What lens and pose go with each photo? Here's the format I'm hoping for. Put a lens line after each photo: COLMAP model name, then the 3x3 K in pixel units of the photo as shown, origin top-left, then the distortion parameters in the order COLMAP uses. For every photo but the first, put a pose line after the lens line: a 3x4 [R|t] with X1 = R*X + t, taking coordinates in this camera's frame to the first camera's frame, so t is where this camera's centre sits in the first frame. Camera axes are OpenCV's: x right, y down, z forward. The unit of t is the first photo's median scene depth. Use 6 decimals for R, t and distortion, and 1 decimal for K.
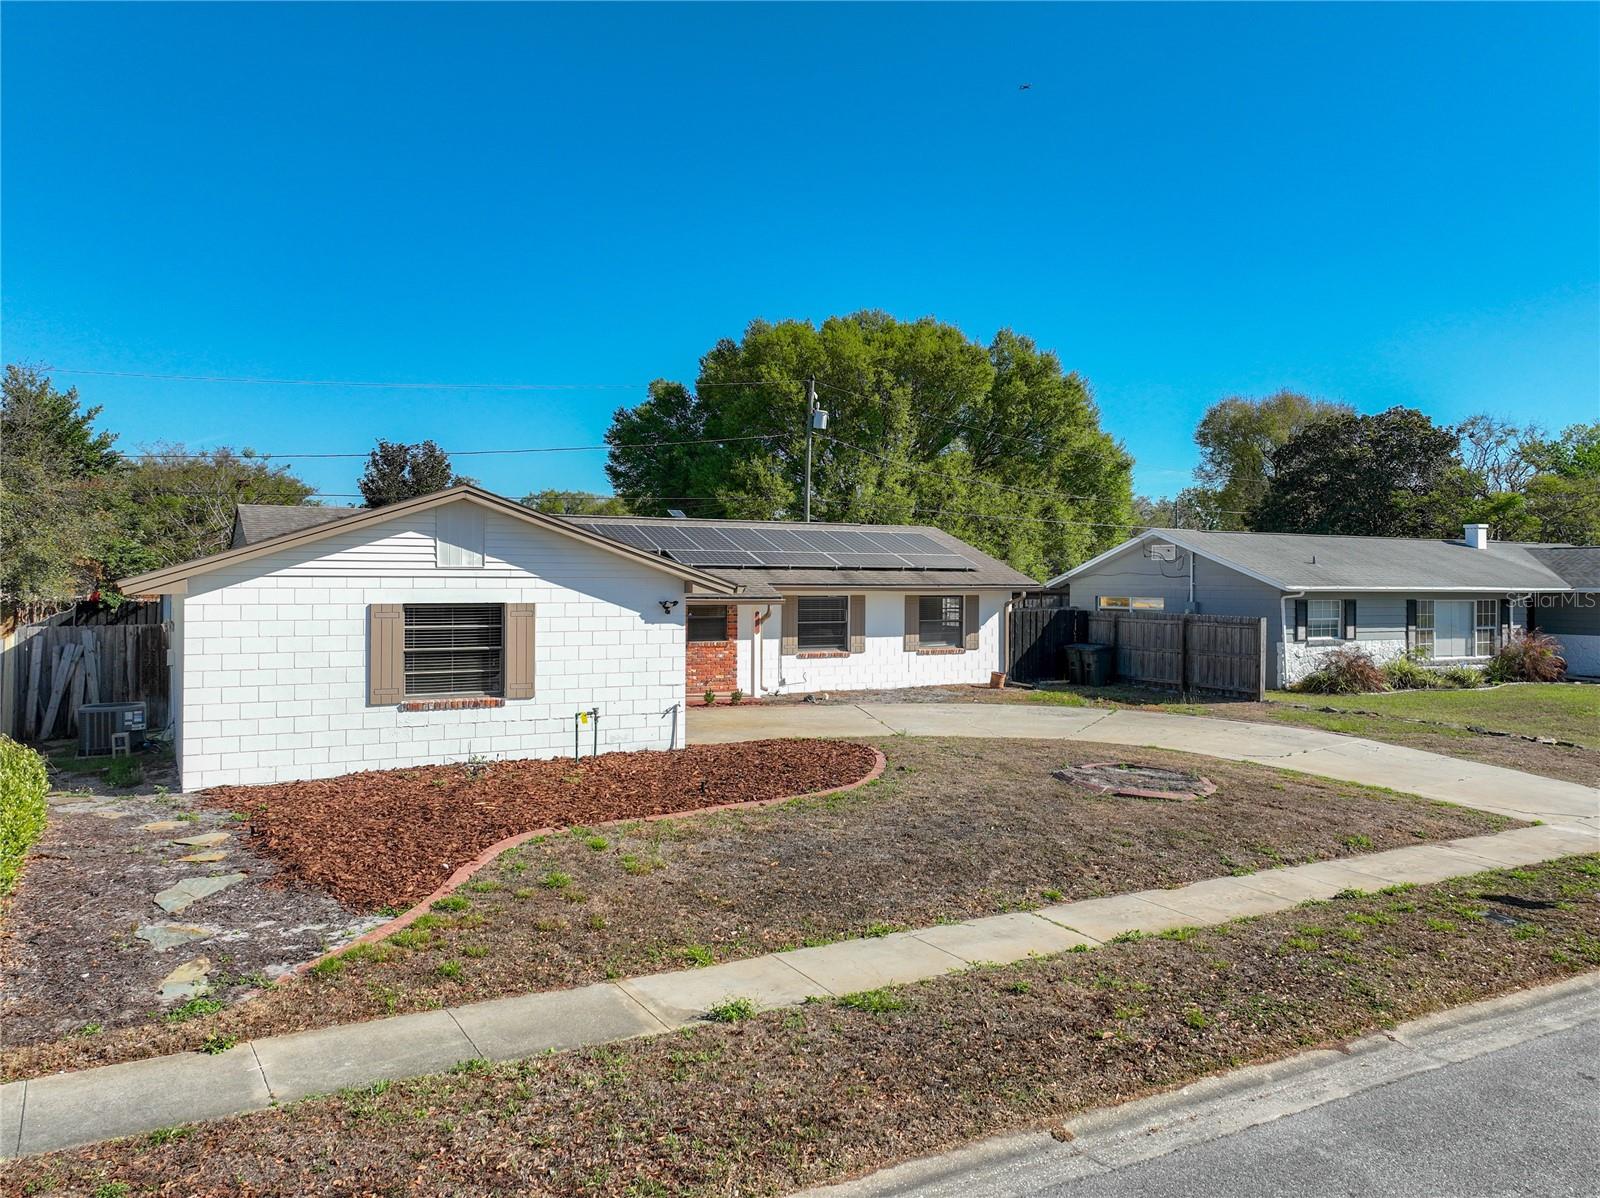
lens RADIAL K [[1238.3, 0, 882.9], [0, 1238.3, 571.1], [0, 0, 1]] dist [0.001526, 0.004039]
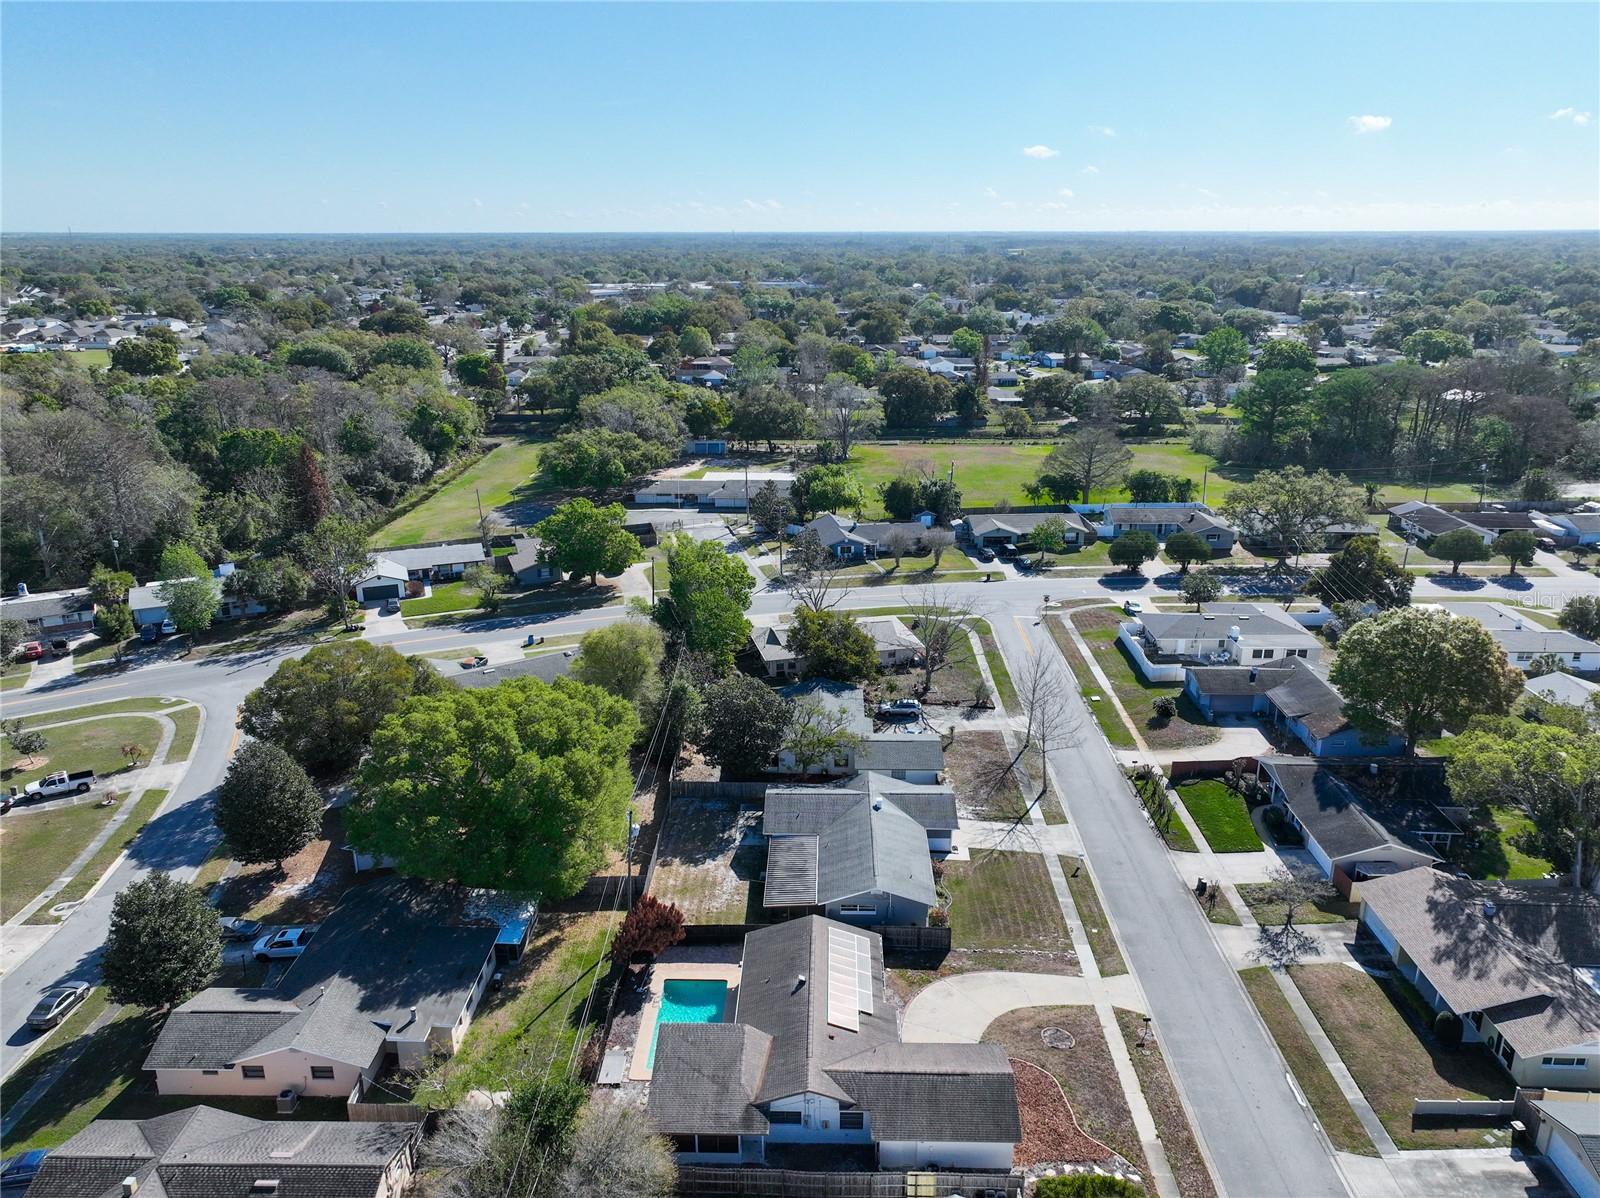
lens RADIAL K [[1132.6, 0, 807.8], [0, 1132.6, 602.9], [0, 0, 1]] dist [0.003006, 0.006639]
pose [[0.534266, -0.273562, 0.799828, -2.063953], [-0.000594, 0.946065, 0.323975, -1.747393], [-0.845316, -0.173564, 0.505288, -0.079202]]
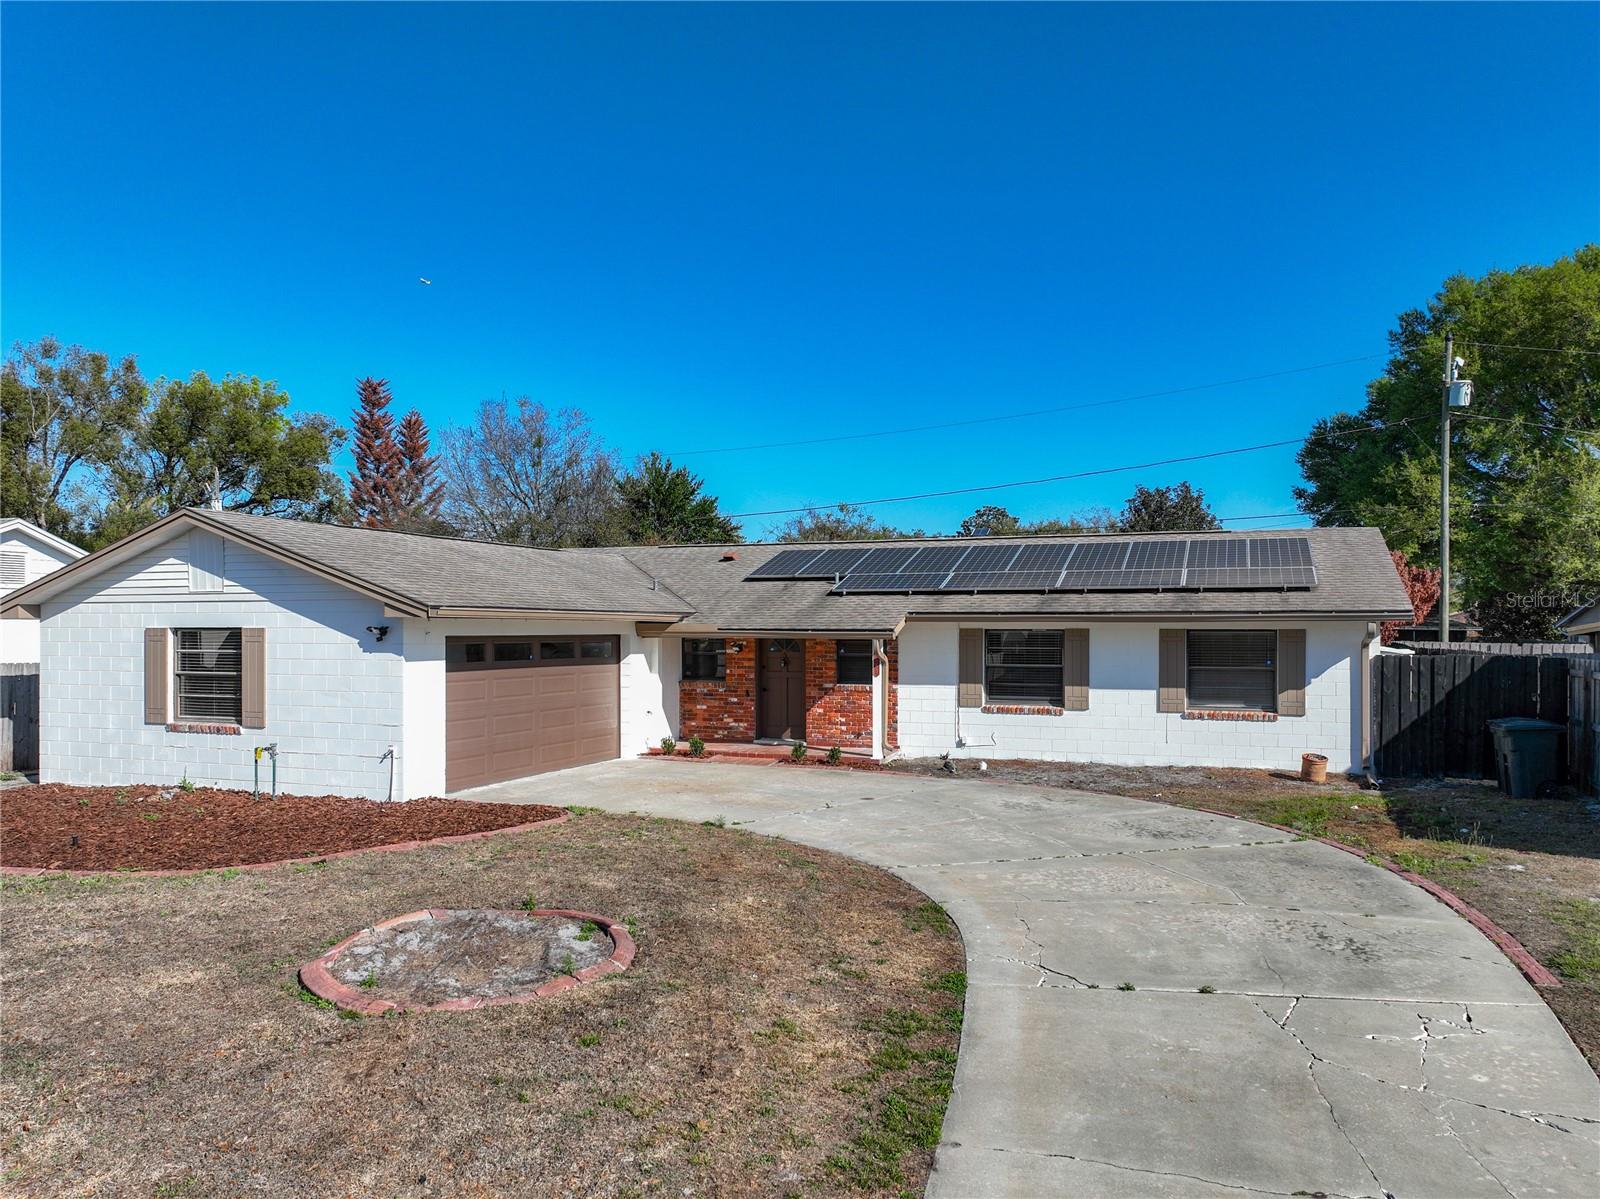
lens RADIAL K [[1147.9, 0, 804.0], [0, 1147.9, 633.5], [0, 0, 1]] dist [0.001247, 0.001109]
pose [[0.615406, -0.000136, -0.788210, 0.409834], [0.008194, 0.999947, 0.006225, 0.017233], [0.788168, -0.010290, 0.615374, 0.485002]]
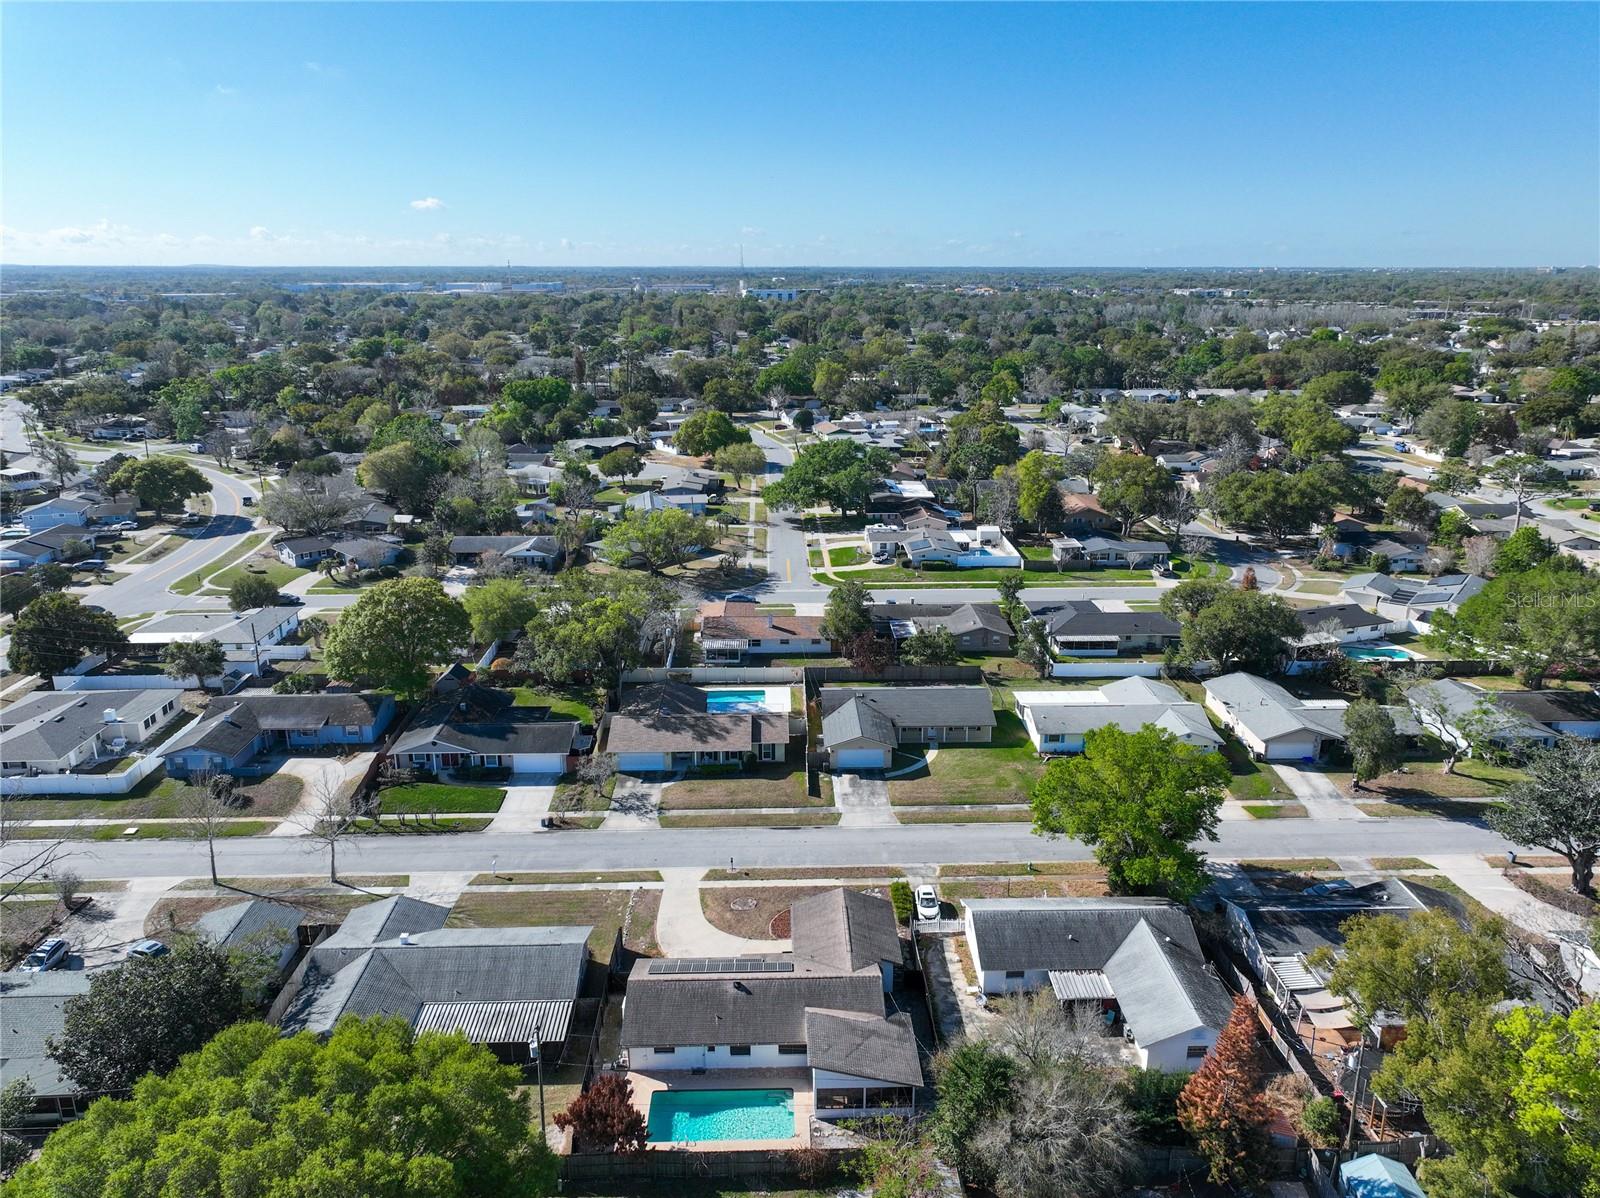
lens RADIAL K [[1132.6, 0, 807.8], [0, 1132.6, 602.9], [0, 0, 1]] dist [0.003006, 0.006639]
pose [[-0.871682, -0.148350, 0.467079, -1.492390], [-0.010239, 0.958387, 0.285288, -1.730481], [-0.489965, 0.243898, -0.836928, 3.125112]]
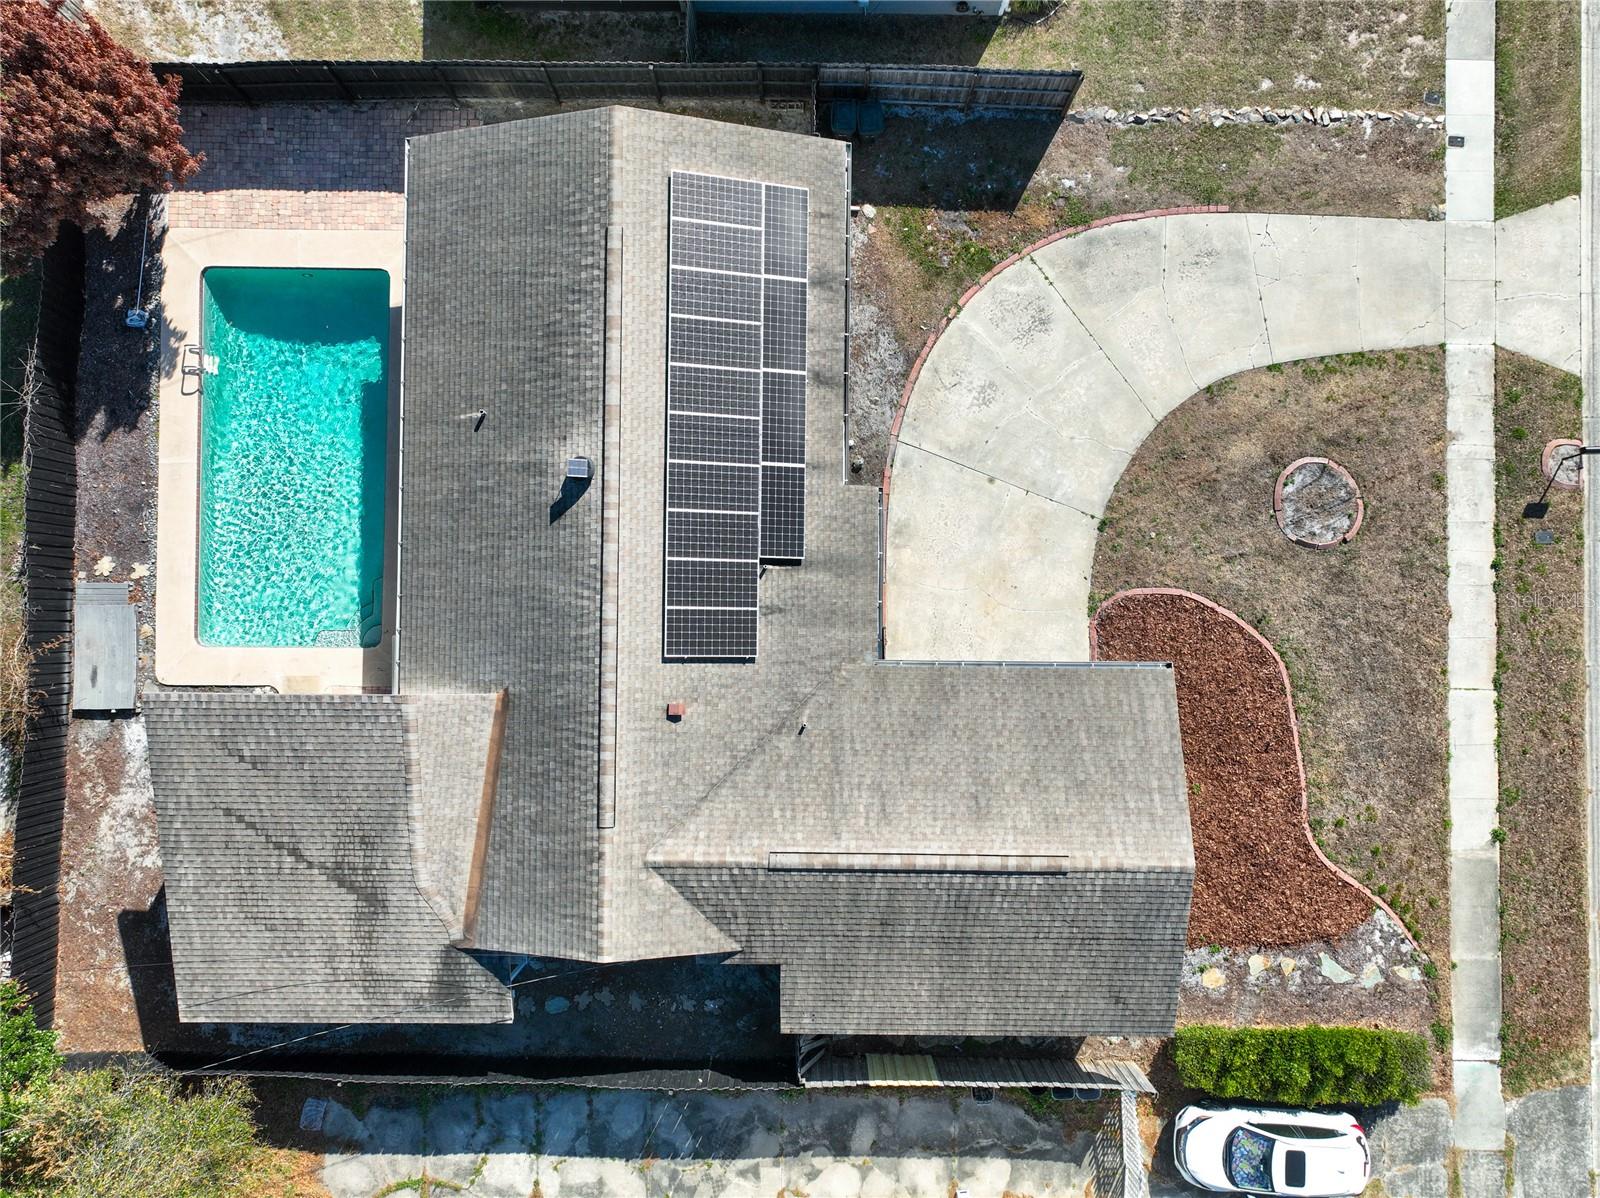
lens RADIAL K [[1119.7, 0, 803.6], [0, 1119.7, 604.2], [0, 0, 1]] dist [0.006556, 0.005143]
pose [[0.525001, -0.851017, 0.012052, -0.195570], [-0.001414, 0.013288, 0.999911, -0.863419], [-0.851101, -0.524971, 0.005773, 0.926497]]
